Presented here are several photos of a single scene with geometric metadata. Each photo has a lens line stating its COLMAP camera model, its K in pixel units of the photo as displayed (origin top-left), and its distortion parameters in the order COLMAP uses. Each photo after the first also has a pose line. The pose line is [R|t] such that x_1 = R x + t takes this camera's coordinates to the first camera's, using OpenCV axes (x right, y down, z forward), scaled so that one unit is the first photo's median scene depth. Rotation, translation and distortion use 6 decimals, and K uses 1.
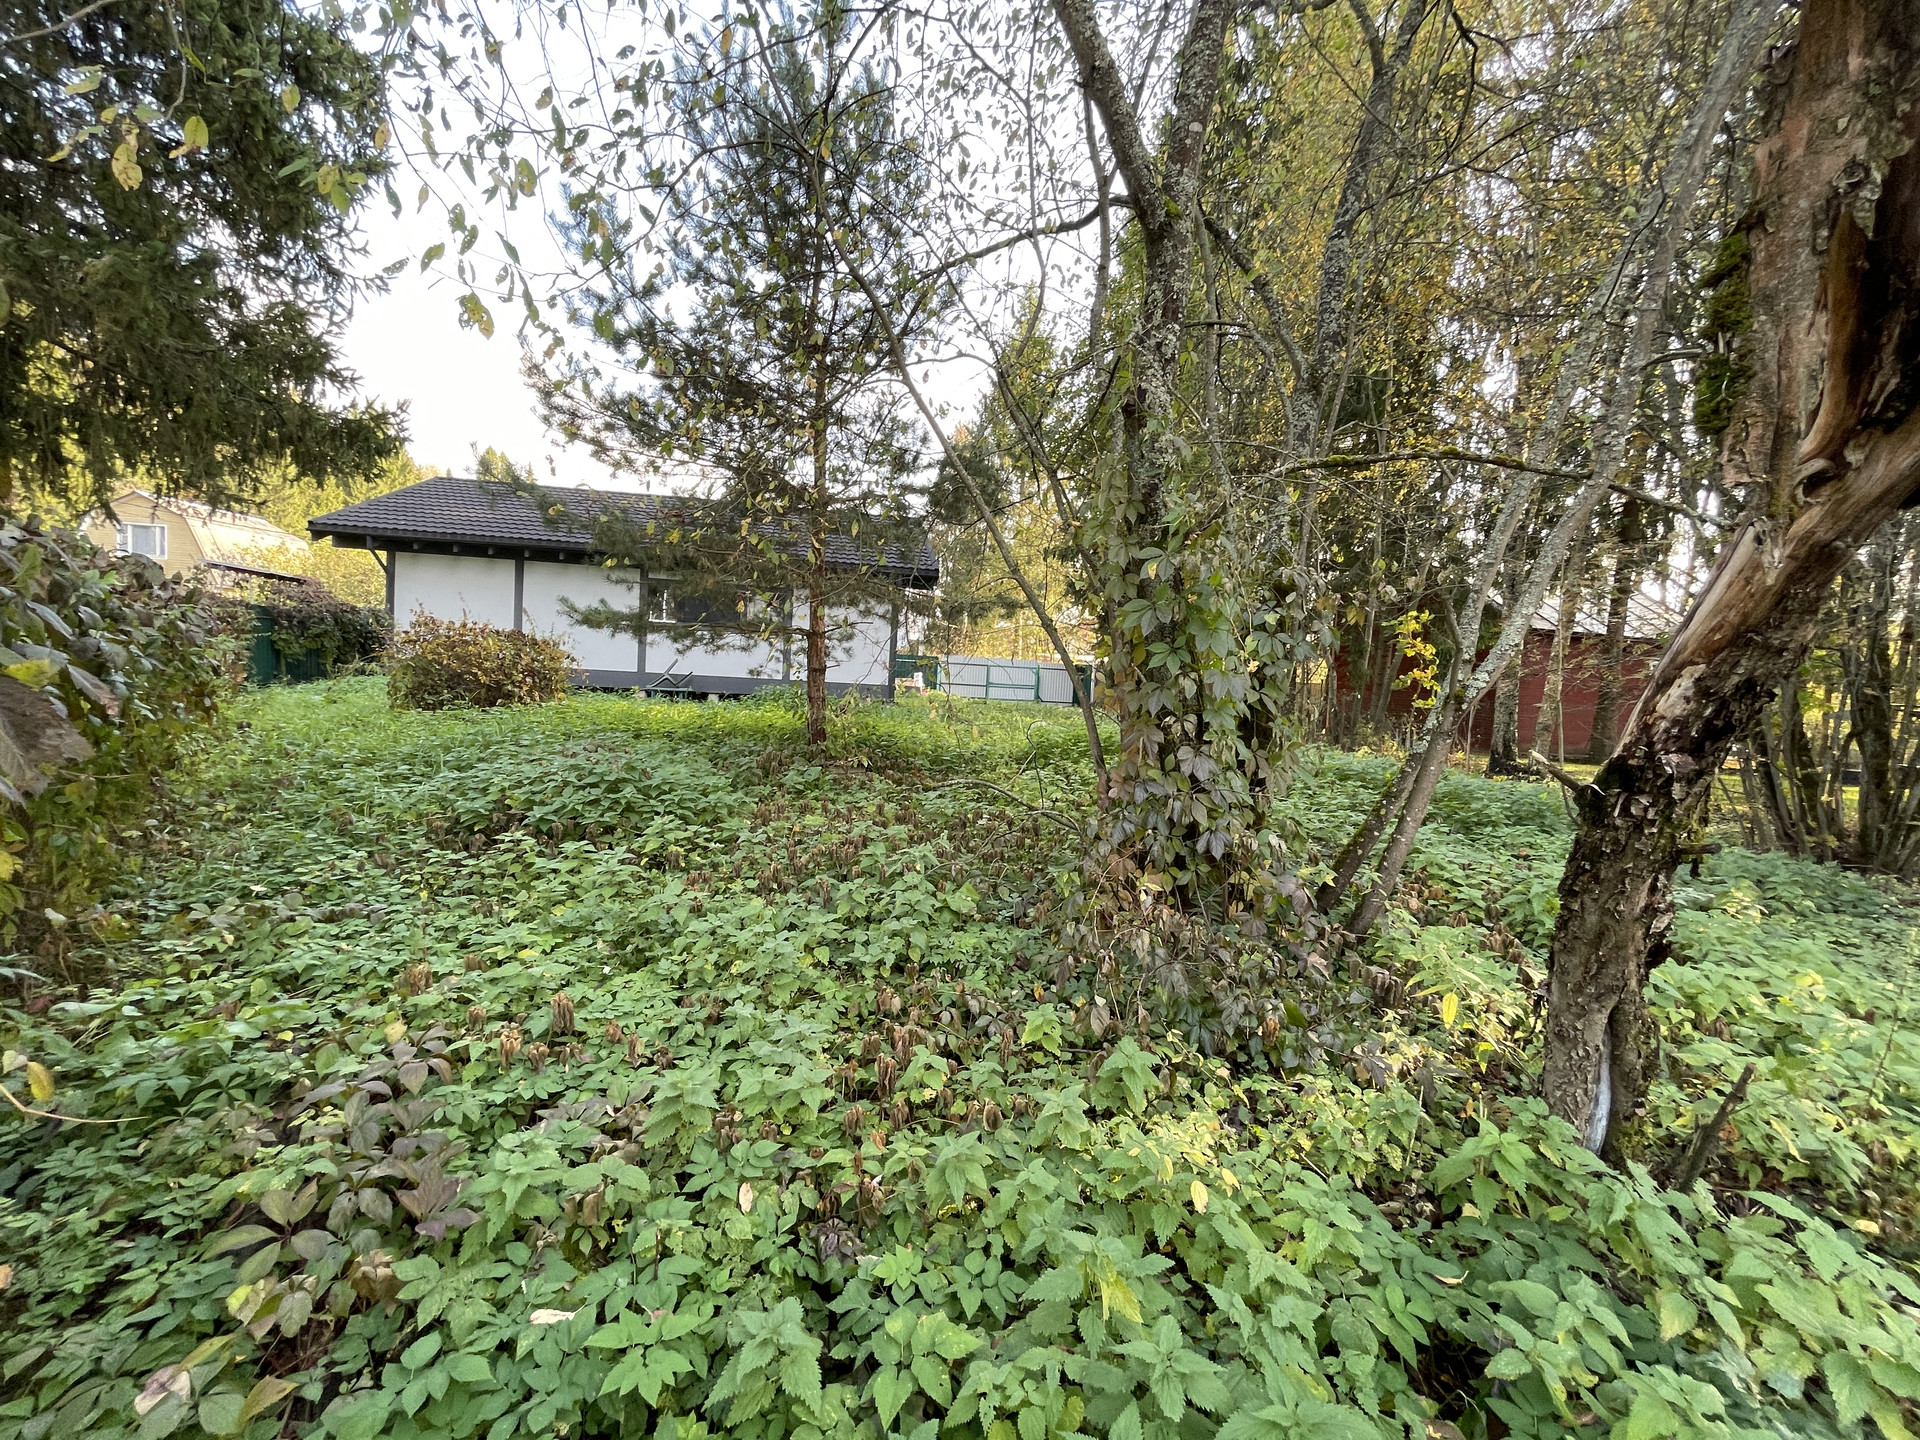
lens RADIAL K [[771.3, 0, 950.6], [0, 771.3, 715.6], [0, 0, 1]] dist [-0.002485, -0.000507]
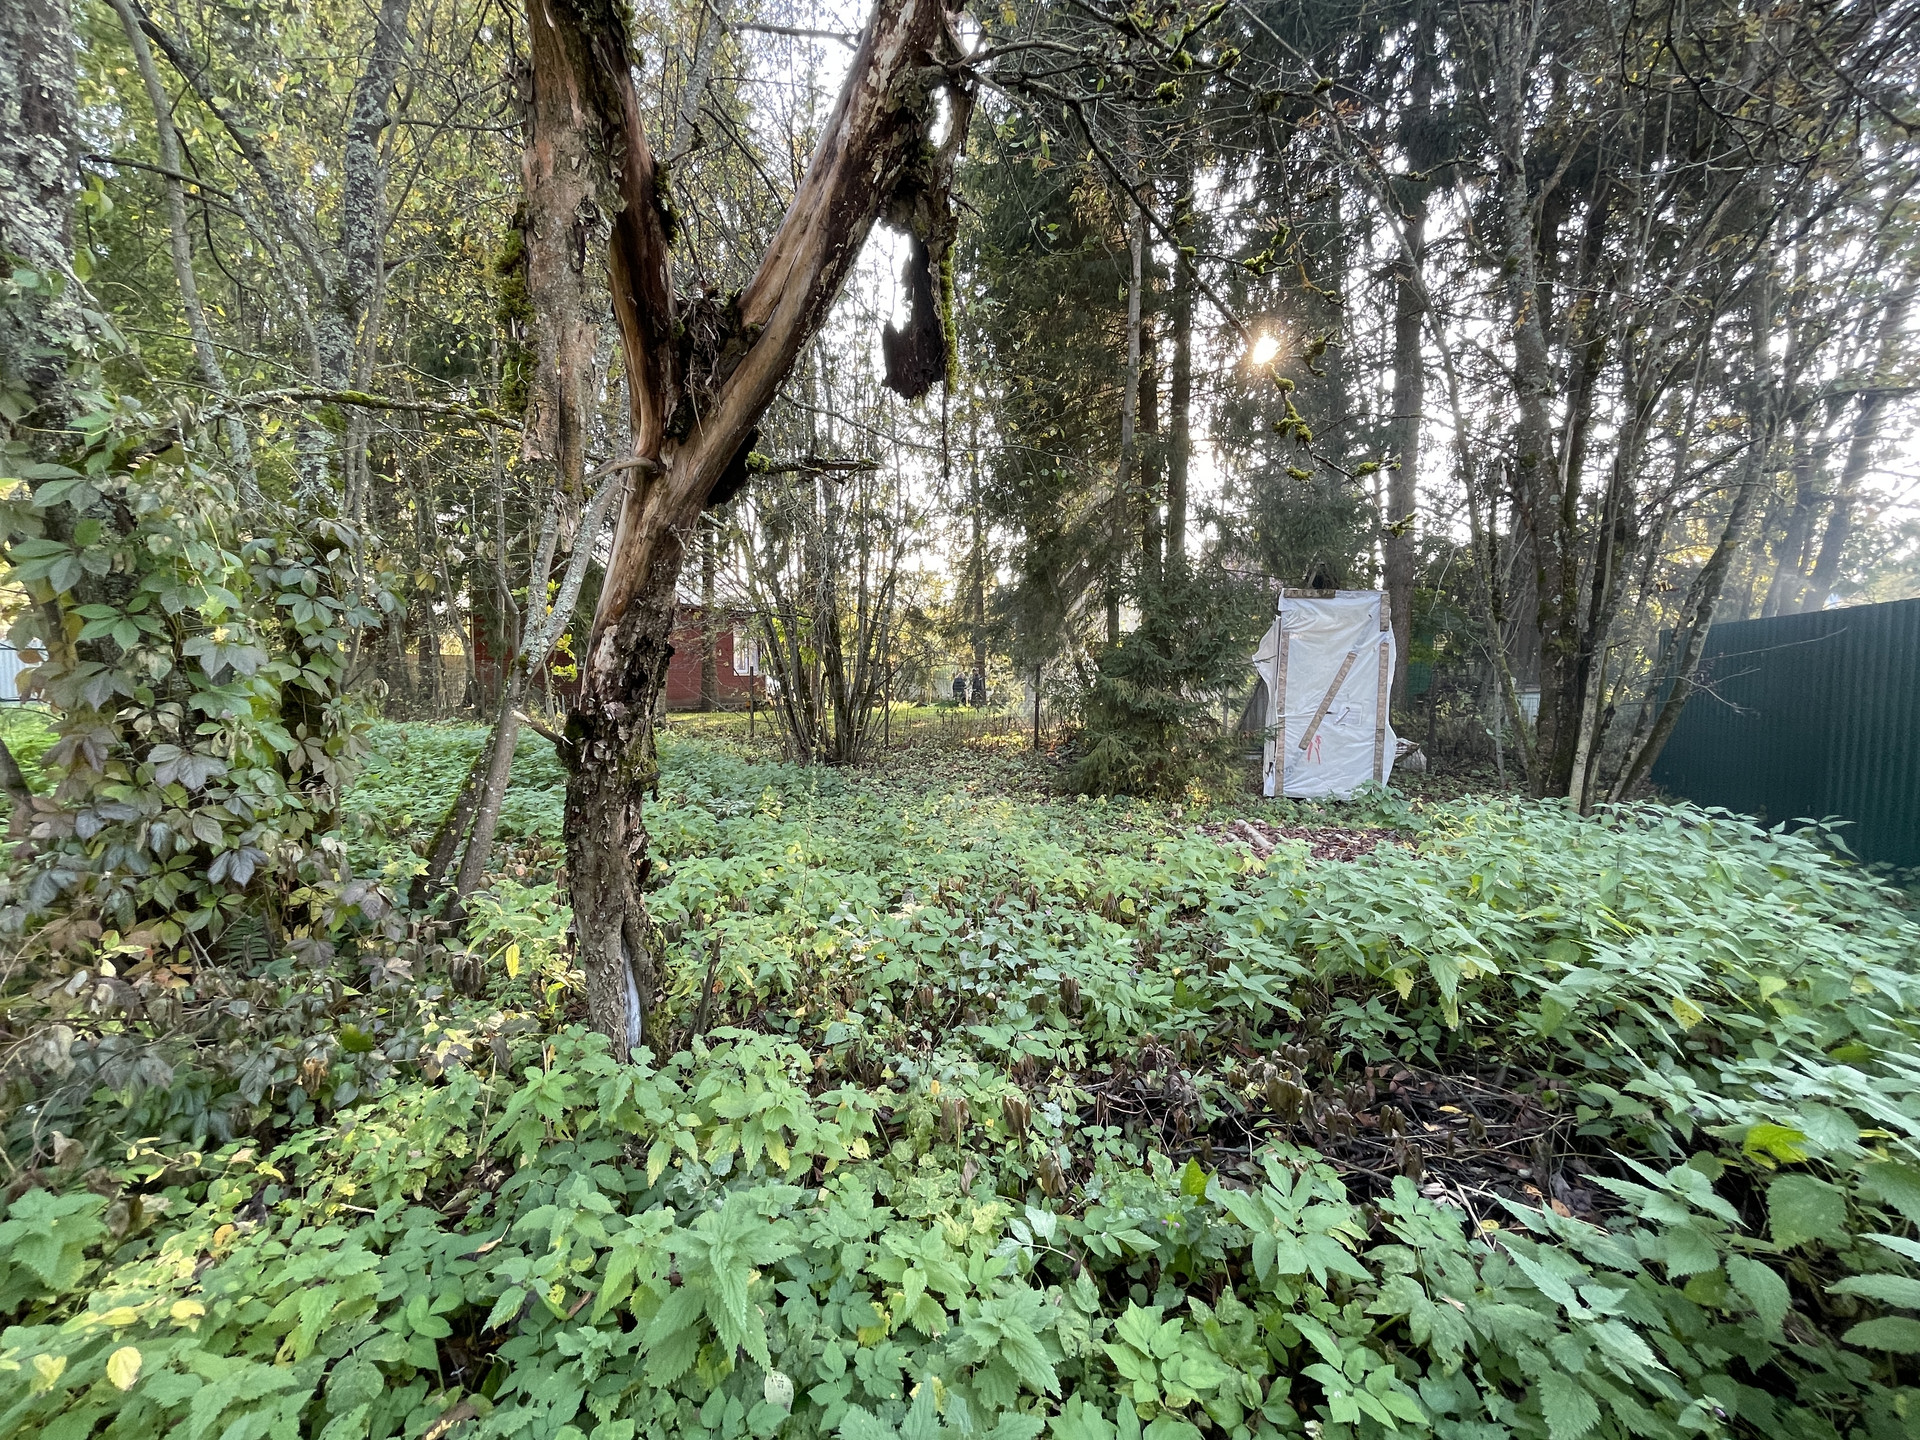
lens RADIAL K [[771.3, 0, 956.7], [0, 771.3, 712.8], [0, 0, 1]] dist [-0.002485, -0.000507]
pose [[0.538522, -0.100895, 0.836549, 0.124917], [0.071404, 0.994698, 0.074004, 0.008487], [-0.839580, 0.019880, 0.542872, -0.038943]]
